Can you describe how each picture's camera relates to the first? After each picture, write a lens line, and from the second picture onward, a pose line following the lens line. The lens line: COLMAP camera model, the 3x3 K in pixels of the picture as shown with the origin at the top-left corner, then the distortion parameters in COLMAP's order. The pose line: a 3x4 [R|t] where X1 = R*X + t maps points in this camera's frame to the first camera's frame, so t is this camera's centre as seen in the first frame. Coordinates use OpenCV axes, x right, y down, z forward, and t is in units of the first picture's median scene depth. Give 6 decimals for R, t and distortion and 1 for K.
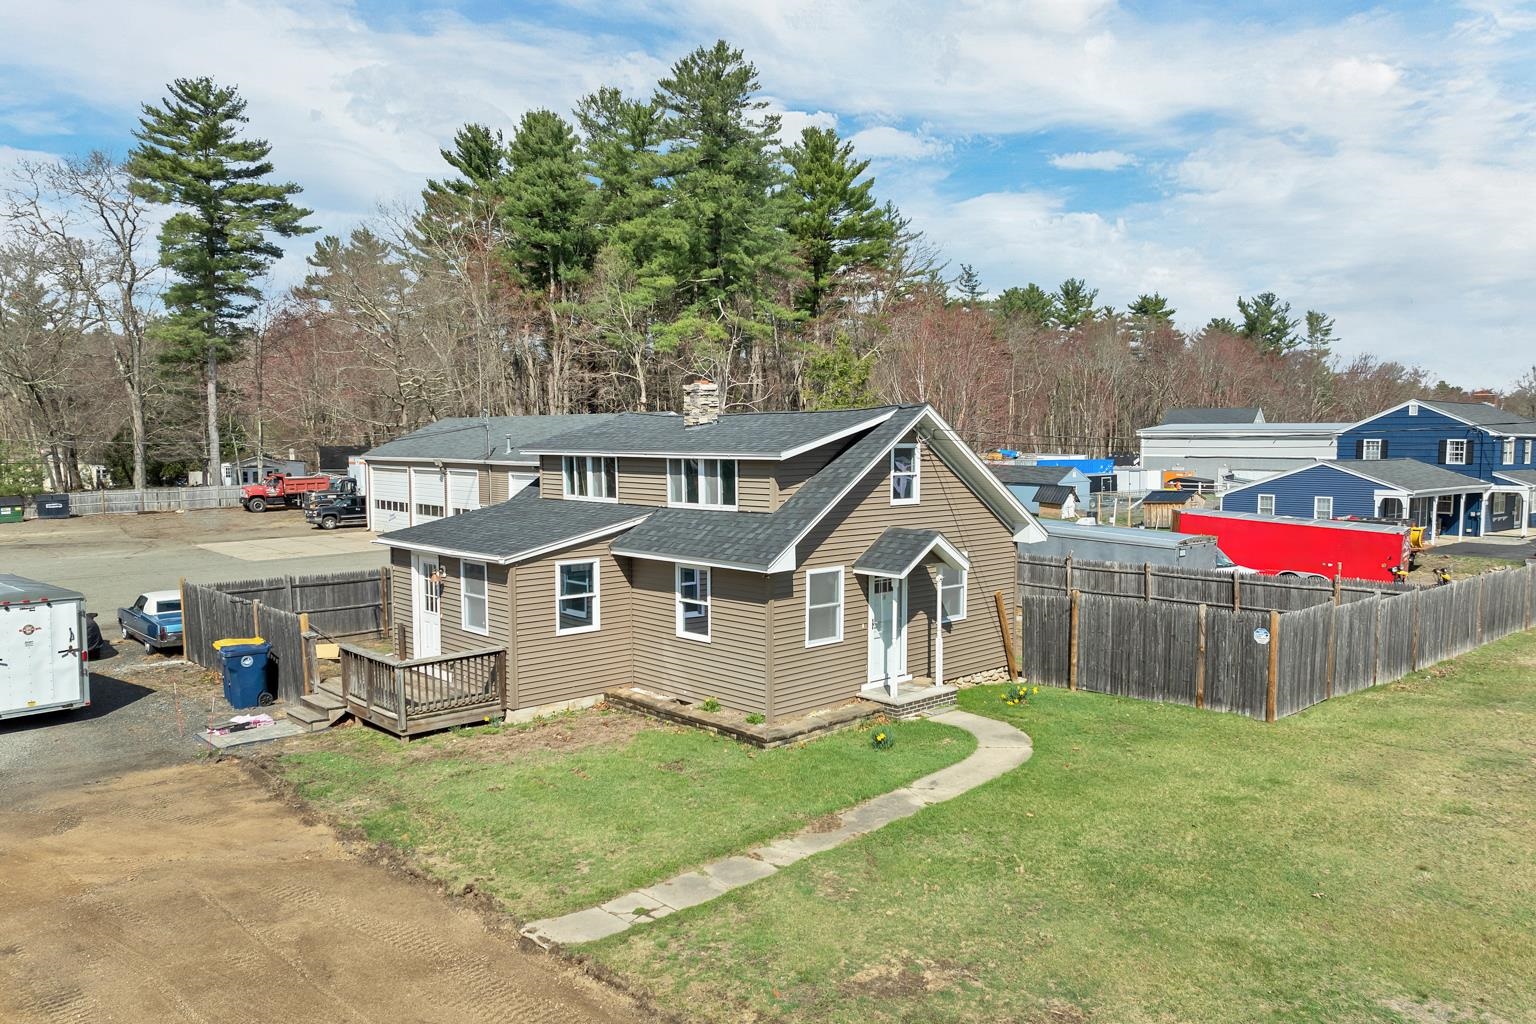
lens RADIAL K [[1107.9, 0, 772.5], [0, 1107.9, 531.2], [0, 0, 1]] dist [-0.032175, -0.003029]
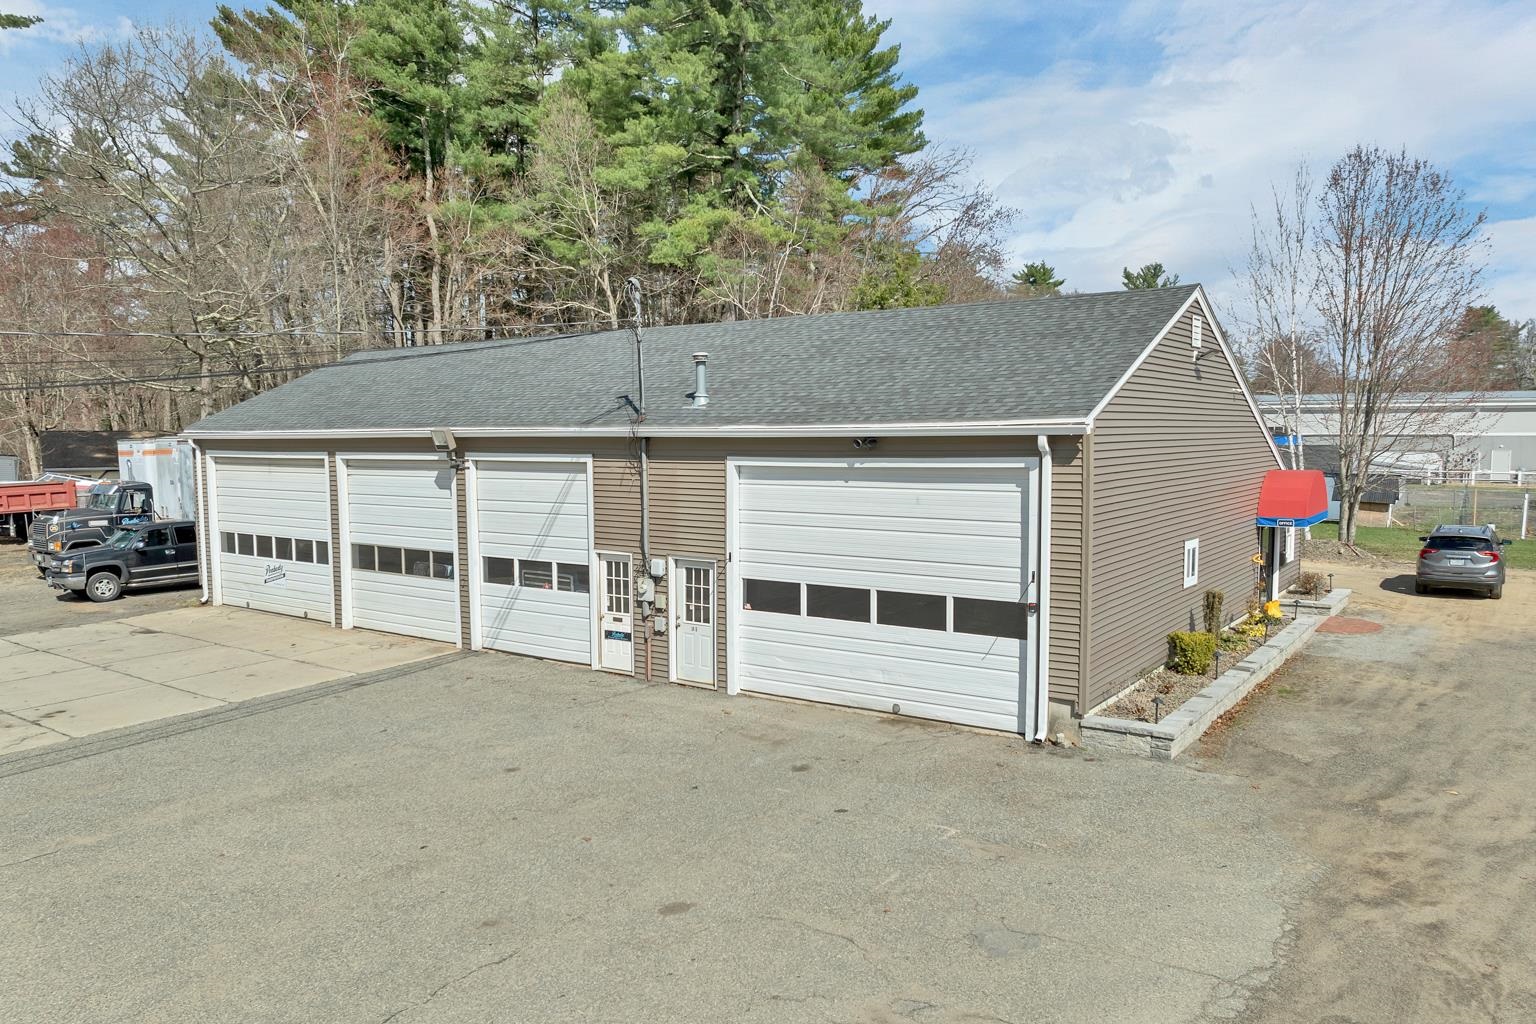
lens RADIAL K [[1132.8, 0, 768.0], [0, 1132.8, 512.0], [0, 0, 1]] dist [-0.040603, -0.005334]
pose [[0.977286, -0.022313, 0.210747, -0.701408], [0.025008, 0.999636, -0.010130, -0.076776], [-0.210444, 0.015170, 0.977488, 1.517194]]
